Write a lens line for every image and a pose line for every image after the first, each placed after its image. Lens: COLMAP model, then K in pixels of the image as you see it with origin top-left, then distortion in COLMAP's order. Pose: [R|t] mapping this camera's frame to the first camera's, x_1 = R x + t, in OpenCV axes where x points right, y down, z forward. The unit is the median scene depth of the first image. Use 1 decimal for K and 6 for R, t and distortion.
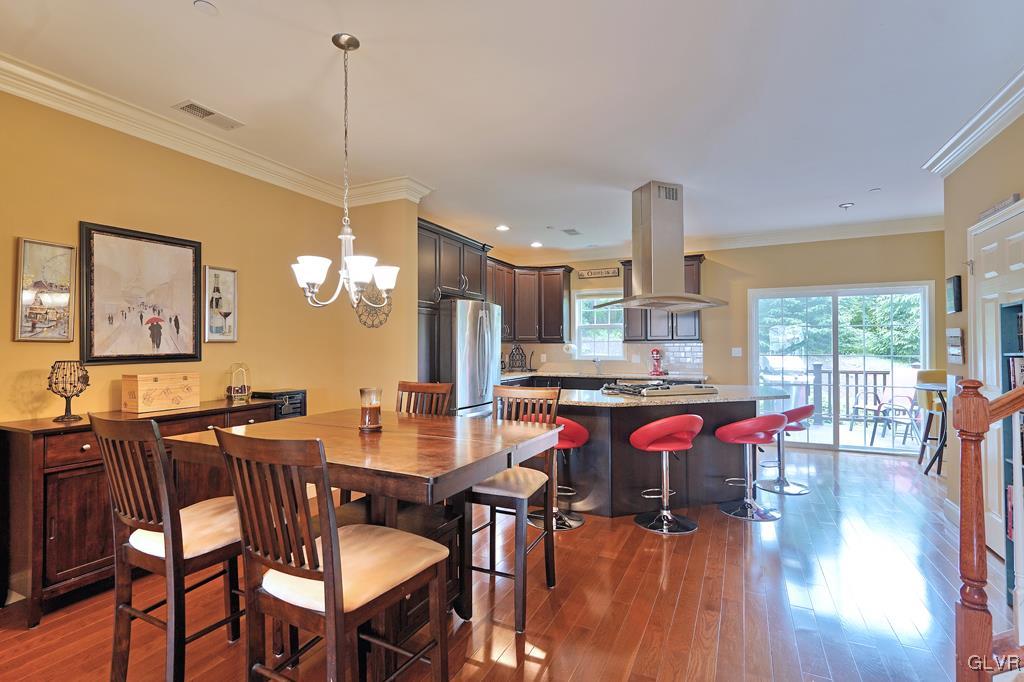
lens RADIAL K [[465.6, 0, 520.2], [0, 465.6, 342.8], [0, 0, 1]] dist [0.004026, 0.001641]
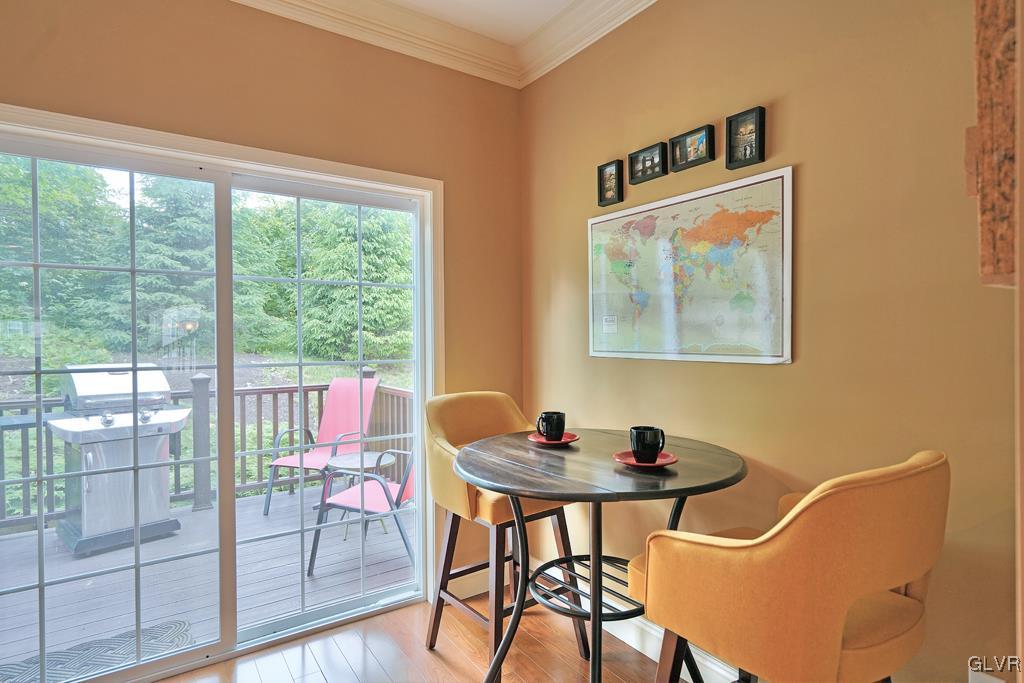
lens RADIAL K [[524.9, 0, 510.9], [0, 524.9, 344.2], [0, 0, 1]] dist [0.013014, 0.000250]
pose [[0.492356, -0.009051, 0.870347, 0.225391], [-0.000838, 0.999941, 0.010874, 0.003964], [-0.870394, -0.006083, 0.492319, 0.320087]]
